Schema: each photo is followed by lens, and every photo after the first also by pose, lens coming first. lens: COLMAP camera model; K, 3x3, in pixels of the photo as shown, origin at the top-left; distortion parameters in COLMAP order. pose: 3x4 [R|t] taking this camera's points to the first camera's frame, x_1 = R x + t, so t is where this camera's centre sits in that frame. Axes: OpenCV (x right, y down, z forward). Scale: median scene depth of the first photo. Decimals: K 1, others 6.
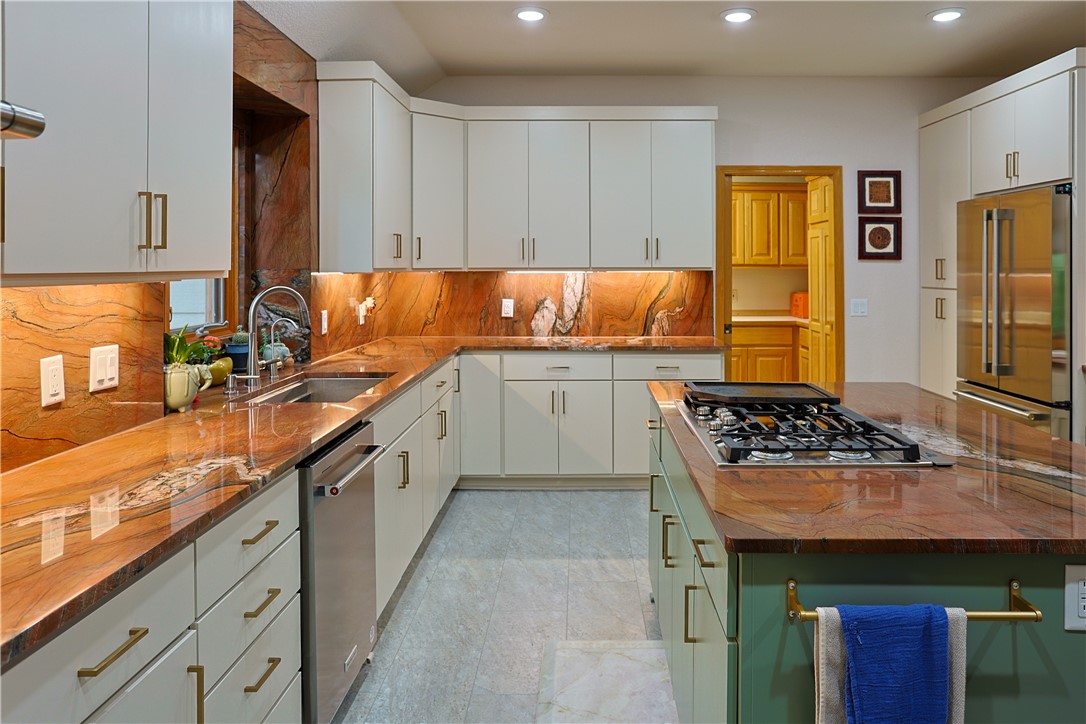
lens RADIAL K [[767.4, 0, 570.0], [0, 767.4, 268.9], [0, 0, 1]] dist [0.000754, 0.002450]
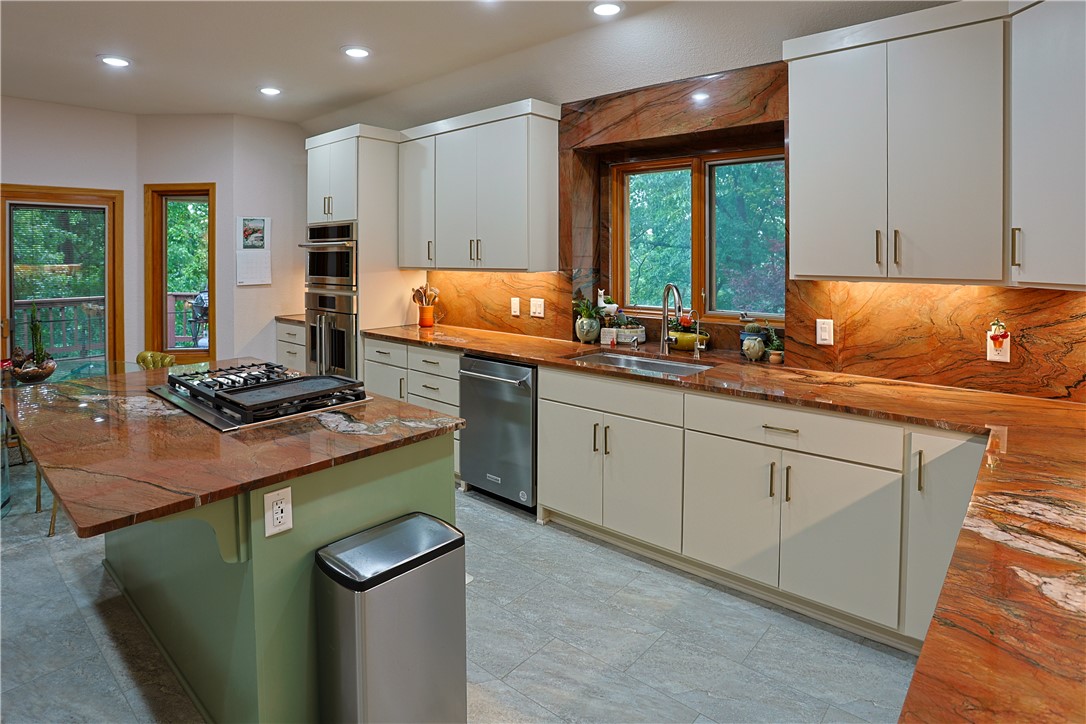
lens RADIAL K [[608.4, 0, 545.3], [0, 608.4, 250.2], [0, 0, 1]] dist [-0.062838, 0.020787]
pose [[-0.650509, 0.009666, -0.759437, 0.331130], [0.004922, 0.999952, 0.008511, -0.027134], [0.759482, 0.001799, -0.650526, 0.912699]]
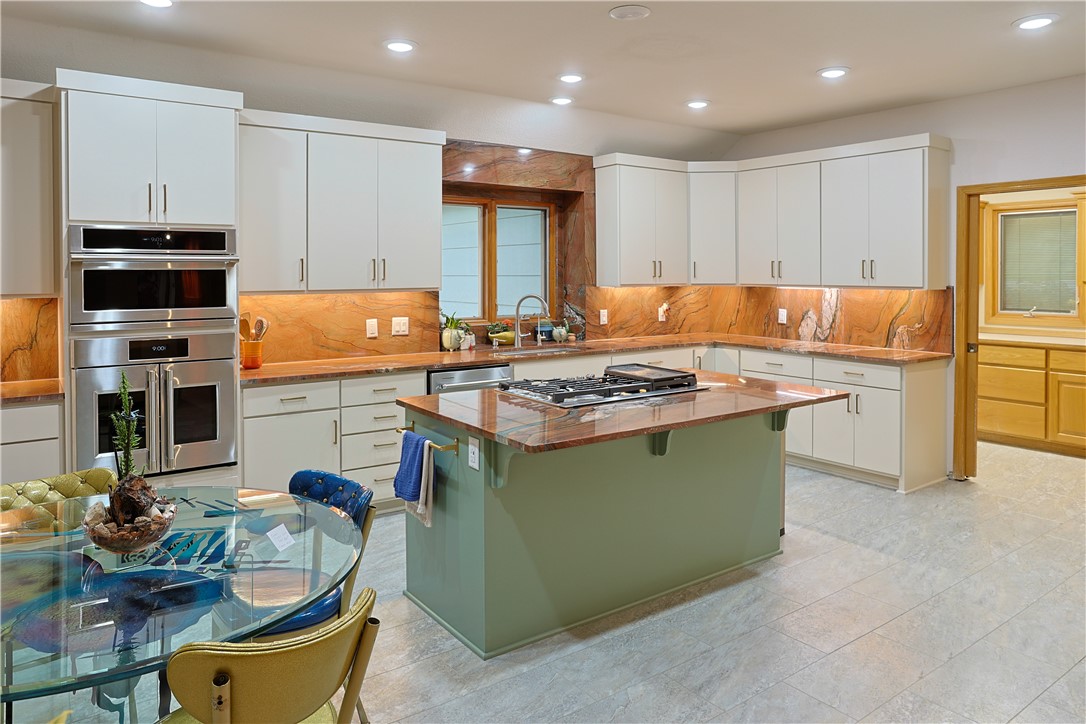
lens RADIAL K [[728.1, 0, 557.9], [0, 728.1, 291.1], [0, 0, 1]] dist [-0.066461, 0.046938]
pose [[0.612166, 0.025708, -0.790311, 0.627066], [-0.005107, 0.999579, 0.028560, -0.021674], [0.790713, -0.013448, 0.612039, -0.011297]]
